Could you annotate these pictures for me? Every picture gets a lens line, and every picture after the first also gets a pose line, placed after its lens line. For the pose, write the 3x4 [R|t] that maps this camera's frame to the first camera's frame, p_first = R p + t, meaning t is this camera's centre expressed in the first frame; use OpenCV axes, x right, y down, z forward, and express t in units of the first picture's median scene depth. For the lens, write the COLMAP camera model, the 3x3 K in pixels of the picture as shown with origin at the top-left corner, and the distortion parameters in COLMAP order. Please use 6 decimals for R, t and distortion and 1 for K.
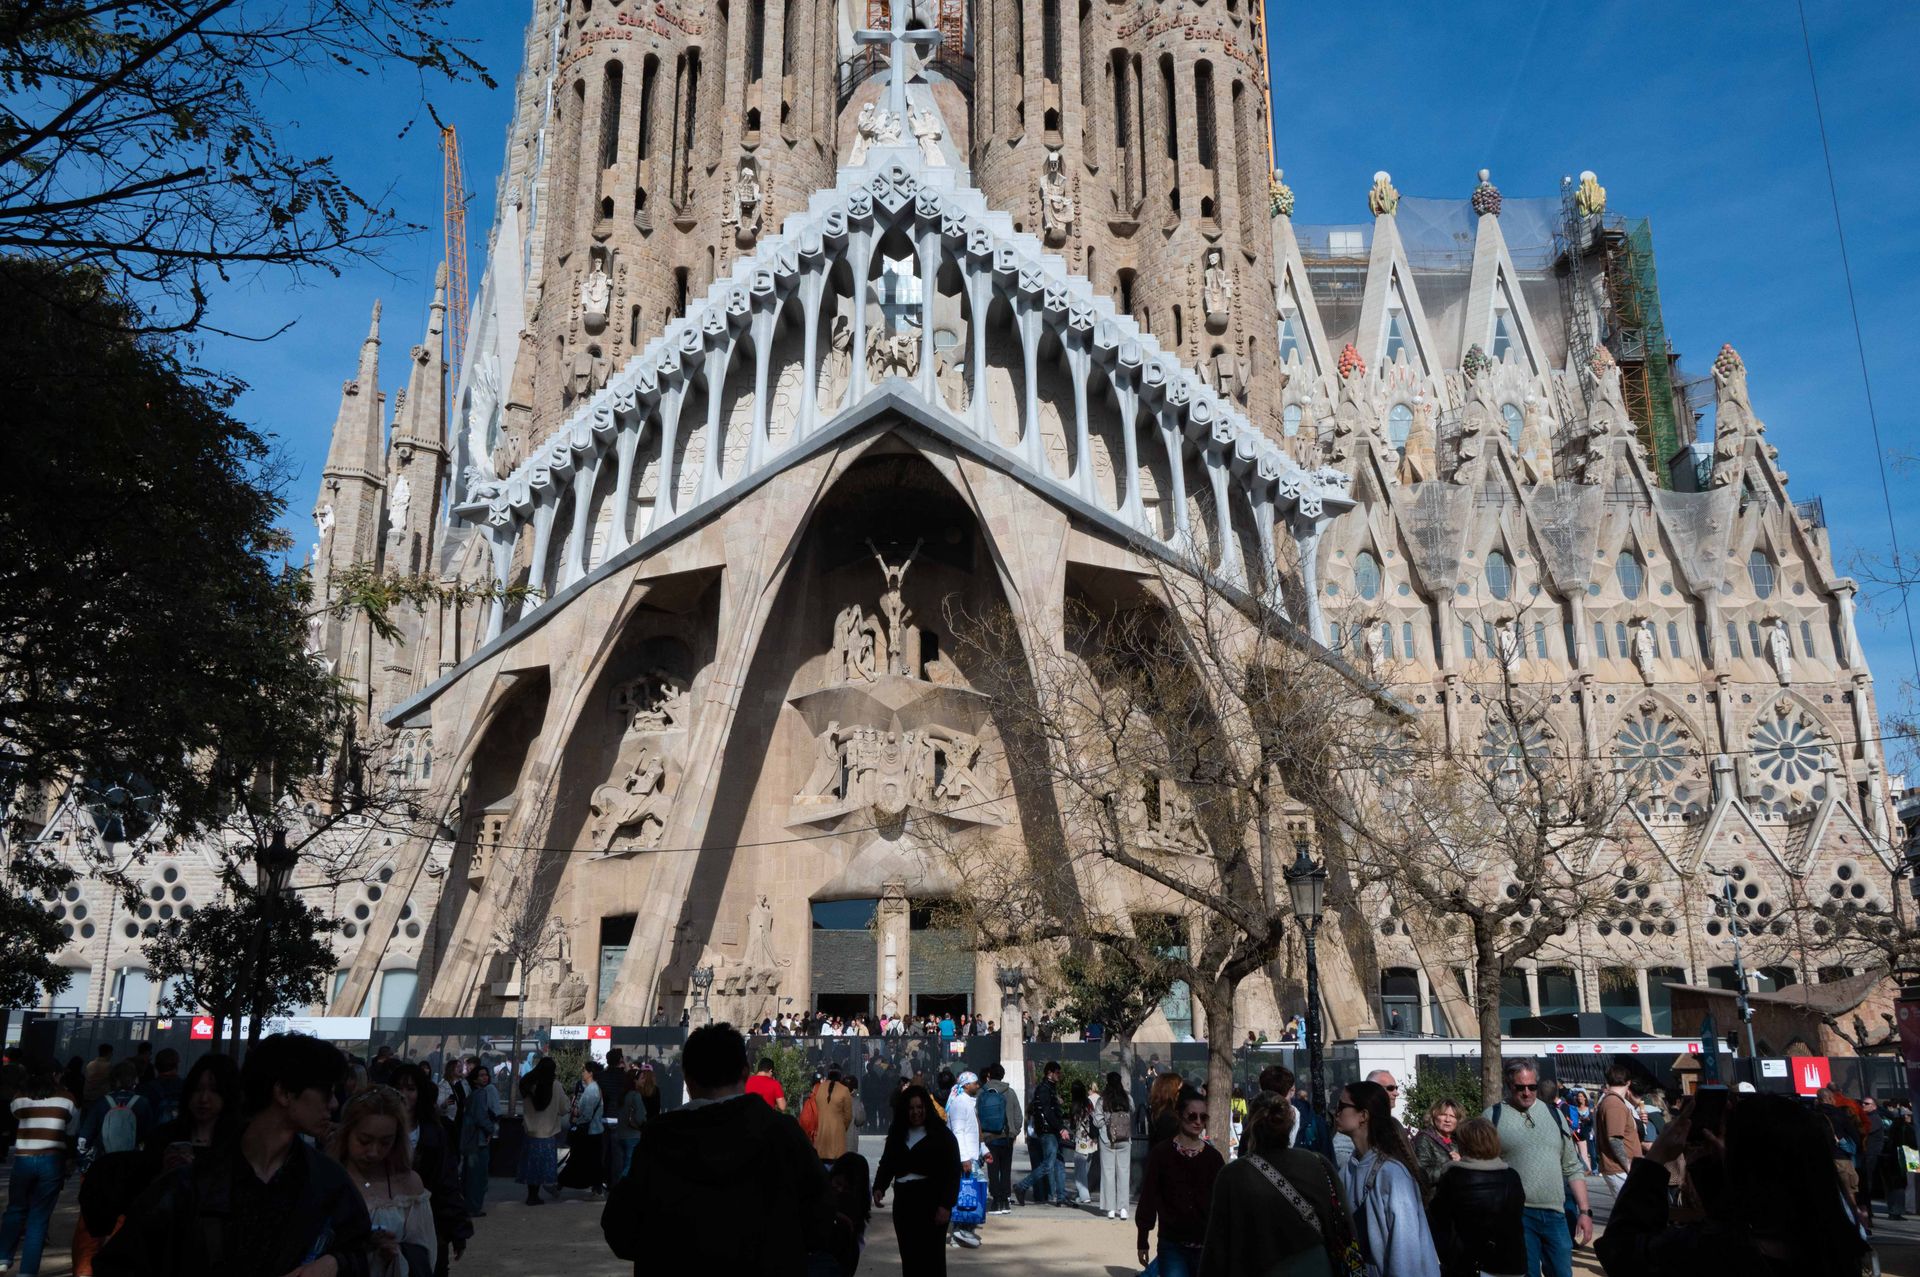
lens RADIAL K [[1582.3, 0, 951.3], [0, 1582.3, 637.8], [0, 0, 1]] dist [-0.001361, -0.007345]
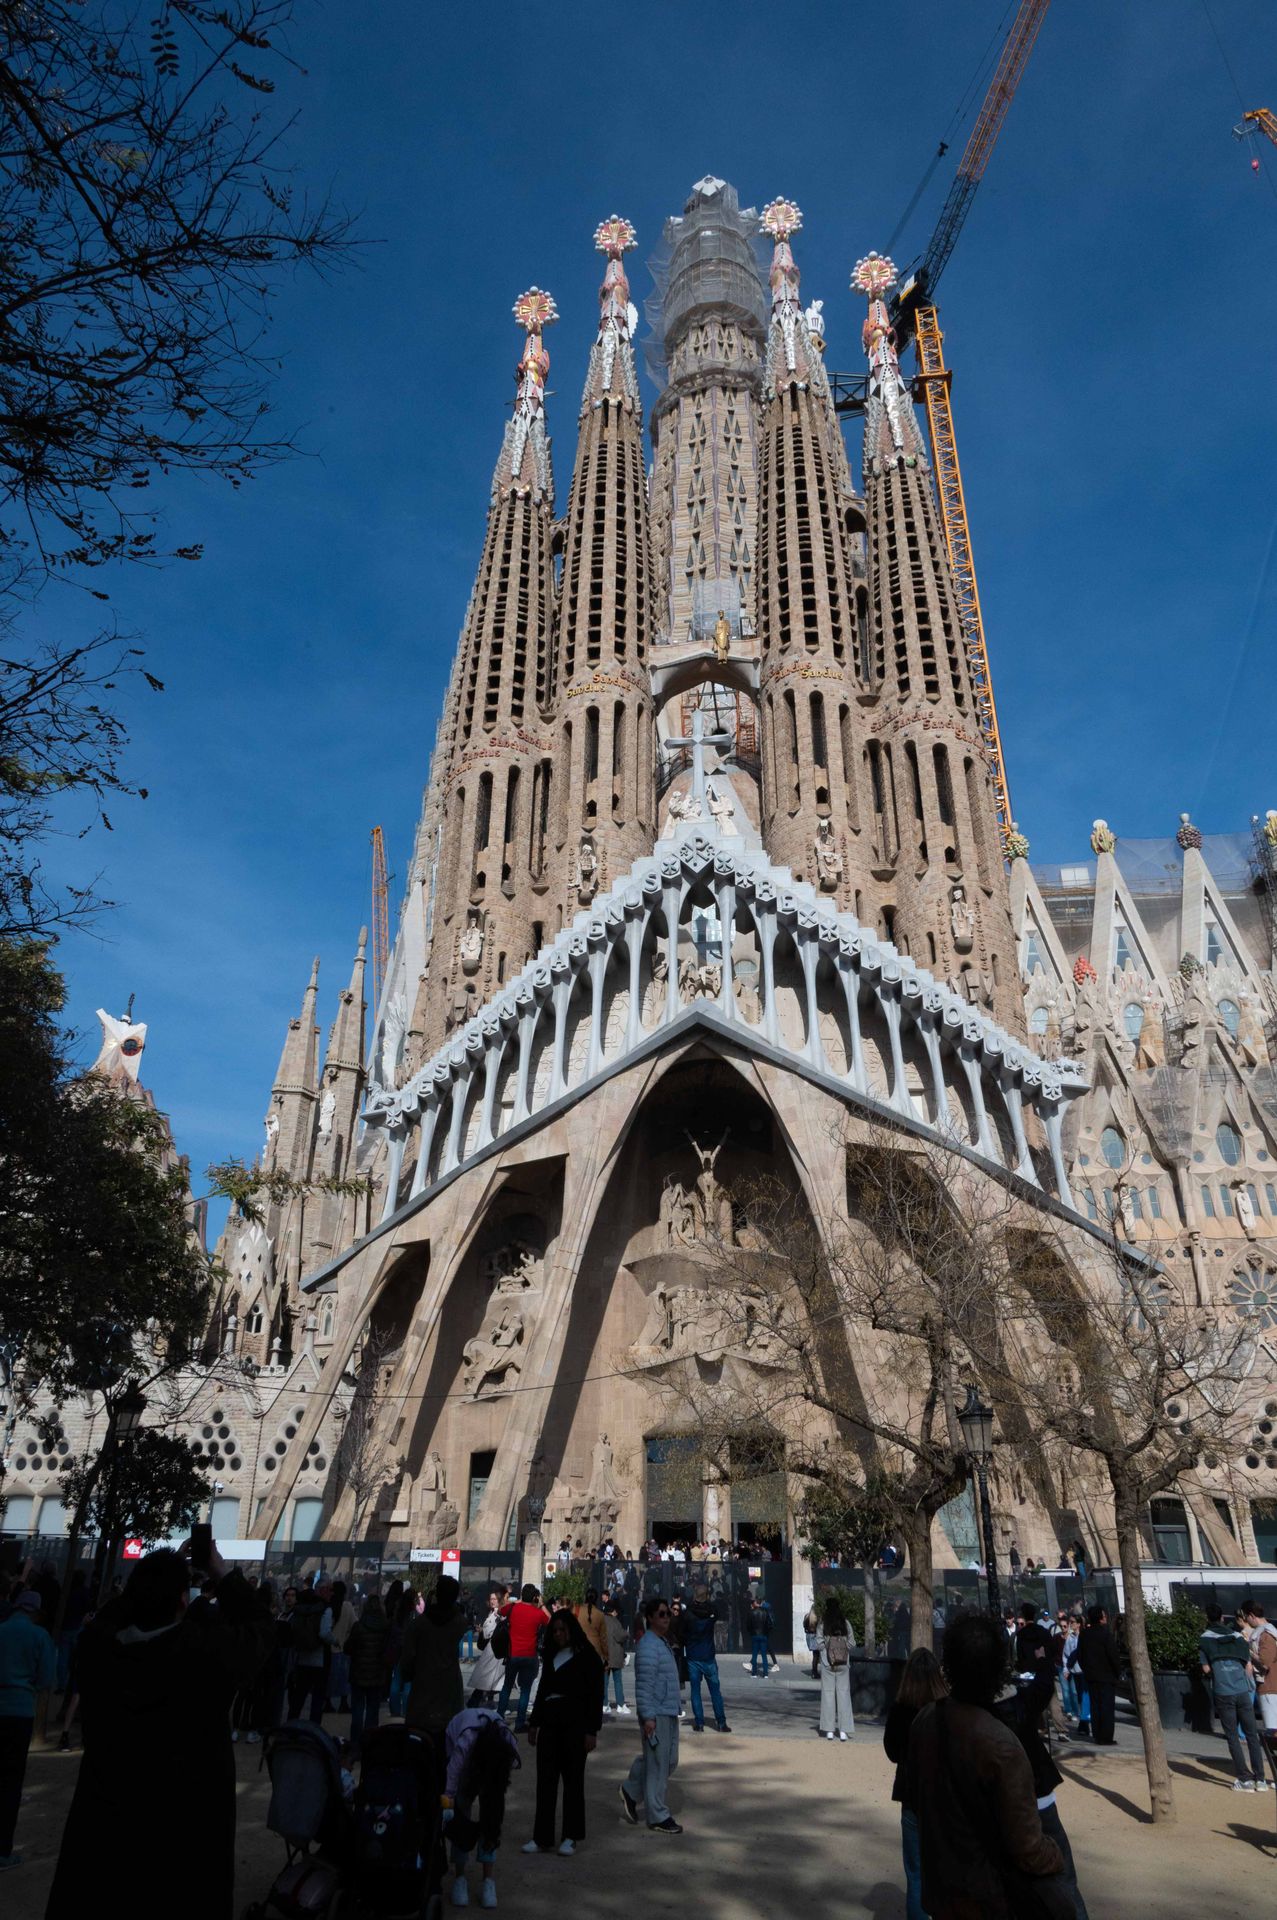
lens RADIAL K [[1274.4, 0, 629.9], [0, 1274.4, 957.8], [0, 0, 1]] dist [-0.016130, 0.002226]
pose [[0.992550, -0.044436, -0.113446, 0.023022], [0.021460, 0.980323, -0.196230, 0.000203], [0.119933, 0.192333, 0.973973, 0.003264]]
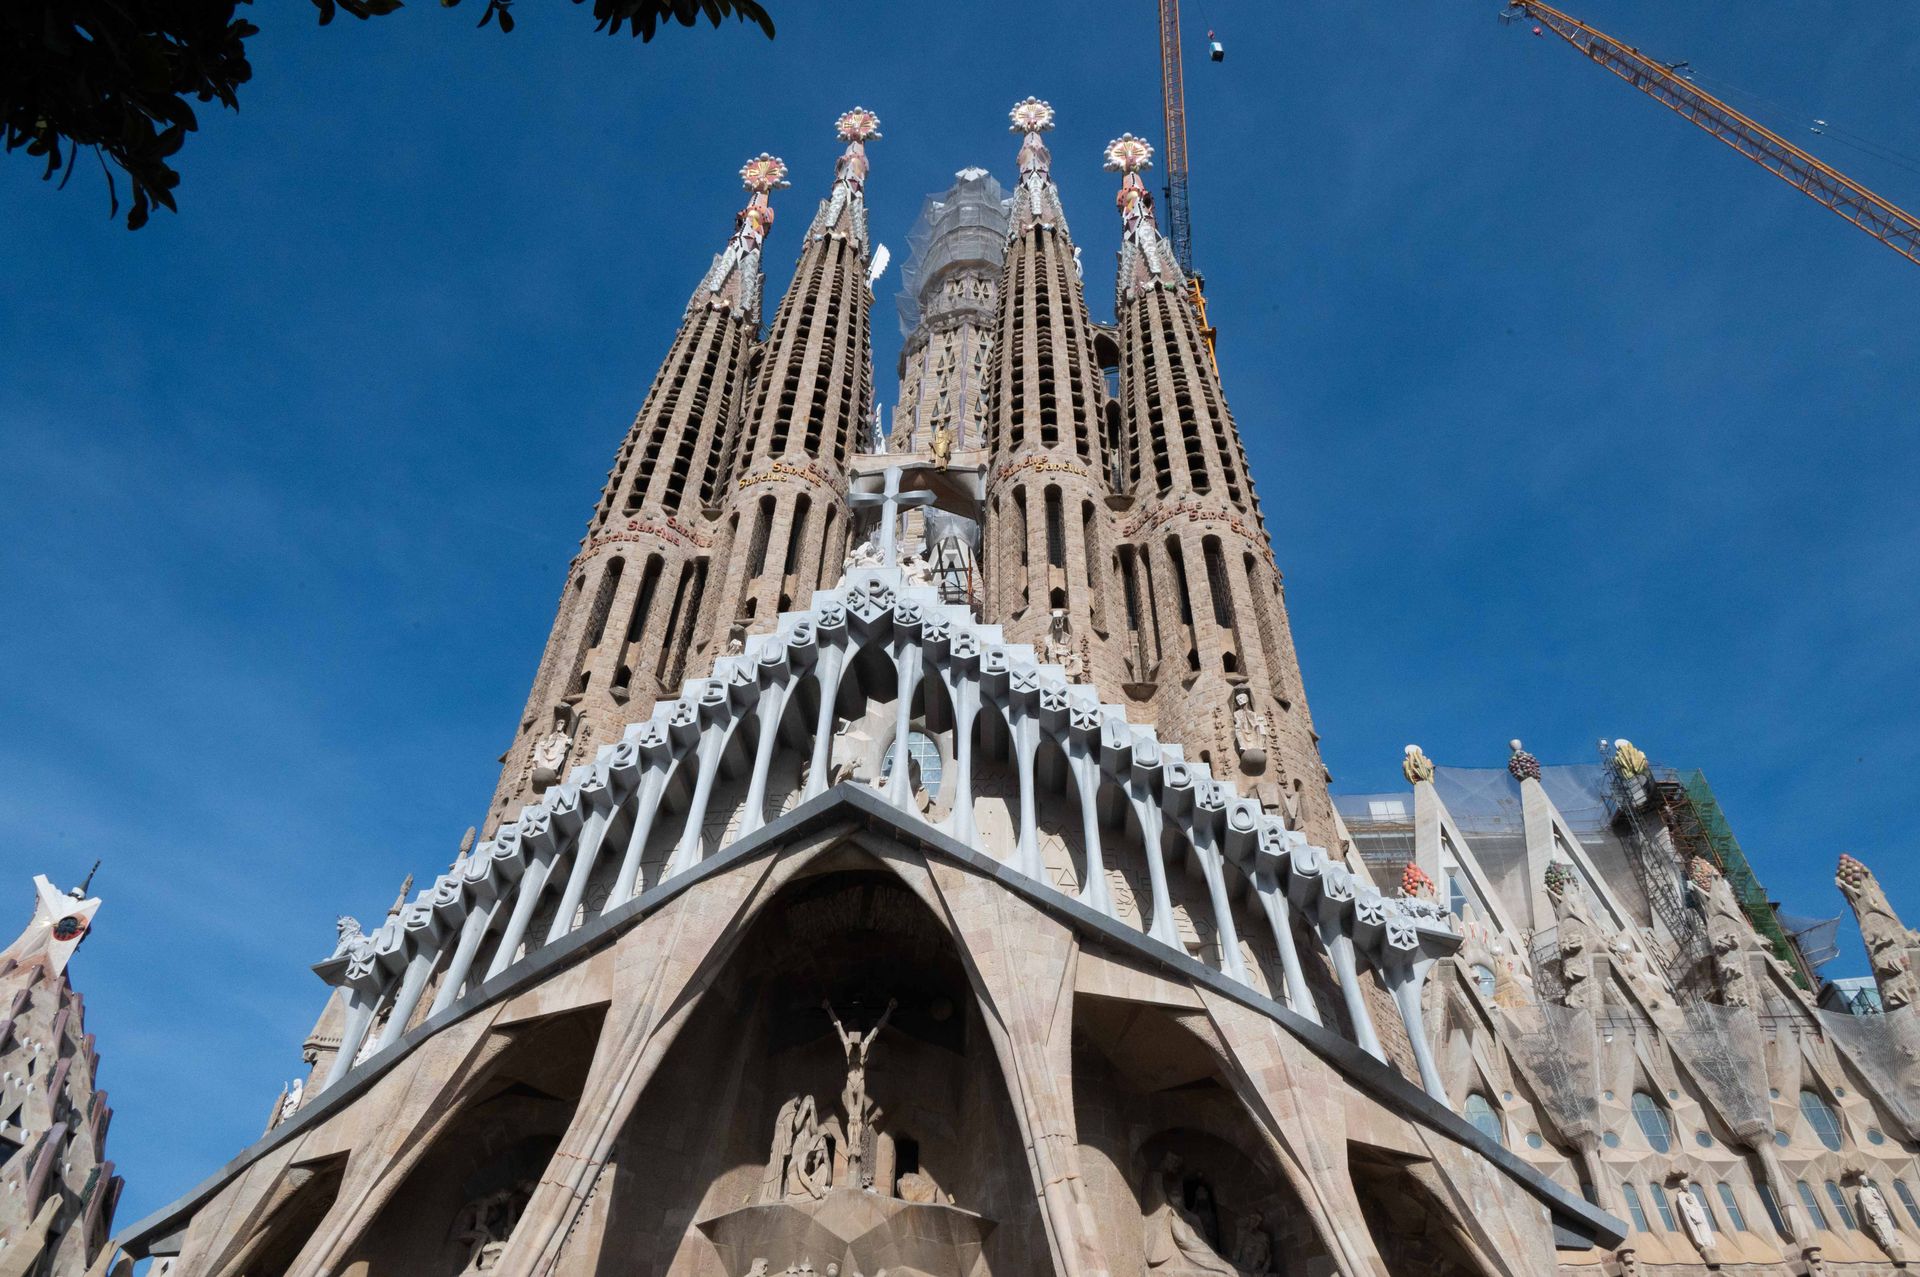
lens RADIAL K [[1297.9, 0, 952.4], [0, 1297.9, 631.4], [0, 0, 1]] dist [-0.003198, -0.003257]
pose [[0.997433, -0.032675, -0.063722, 0.055775], [-0.004020, 0.862885, -0.505384, 0.101977], [0.071498, 0.504343, 0.860538, 0.369632]]
